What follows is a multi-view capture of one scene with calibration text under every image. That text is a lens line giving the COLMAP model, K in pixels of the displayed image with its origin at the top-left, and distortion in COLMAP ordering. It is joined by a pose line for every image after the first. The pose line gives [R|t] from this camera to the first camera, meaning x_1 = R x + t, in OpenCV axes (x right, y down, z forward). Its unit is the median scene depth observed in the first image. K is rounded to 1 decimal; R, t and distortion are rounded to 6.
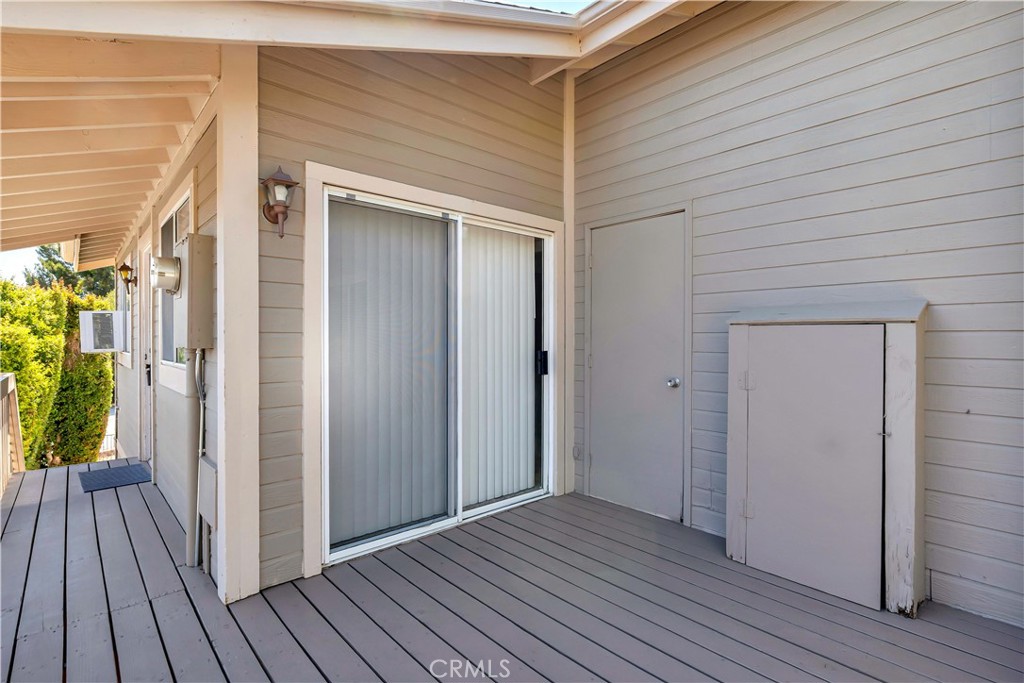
lens RADIAL K [[487.0, 0, 509.5], [0, 487.0, 349.1], [0, 0, 1]] dist [0.000916, 0.001423]
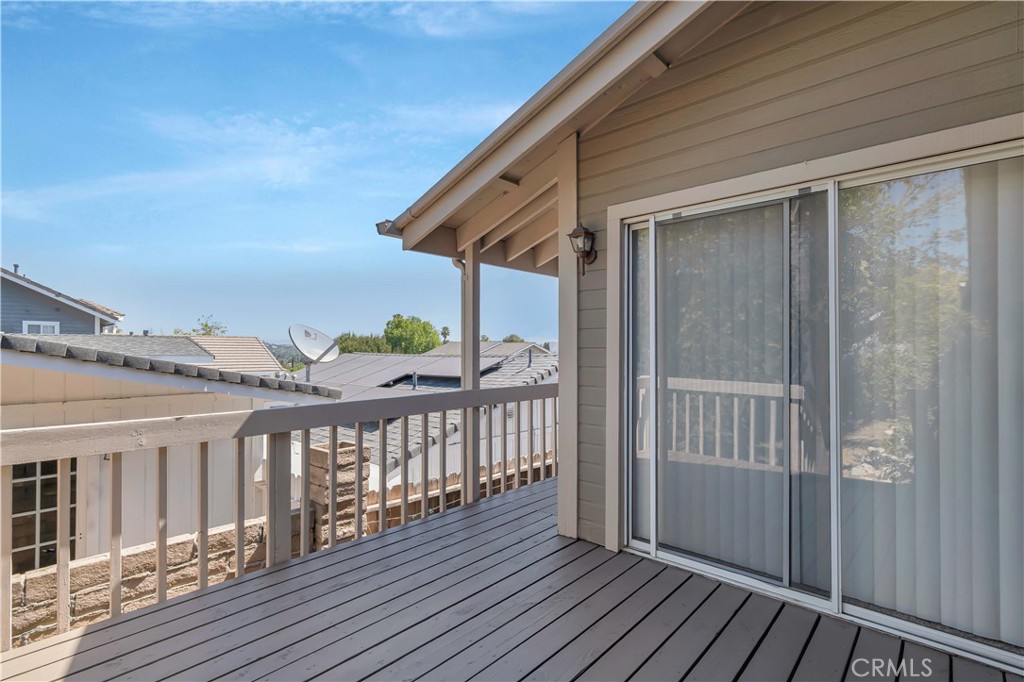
lens RADIAL K [[487.0, 0, 509.5], [0, 487.0, 348.6], [0, 0, 1]] dist [0.000916, 0.001423]
pose [[0.097908, -0.004816, -0.995184, 0.625766], [-0.027512, 0.999593, -0.007544, -0.010069], [0.994815, 0.028118, 0.097736, 0.512154]]
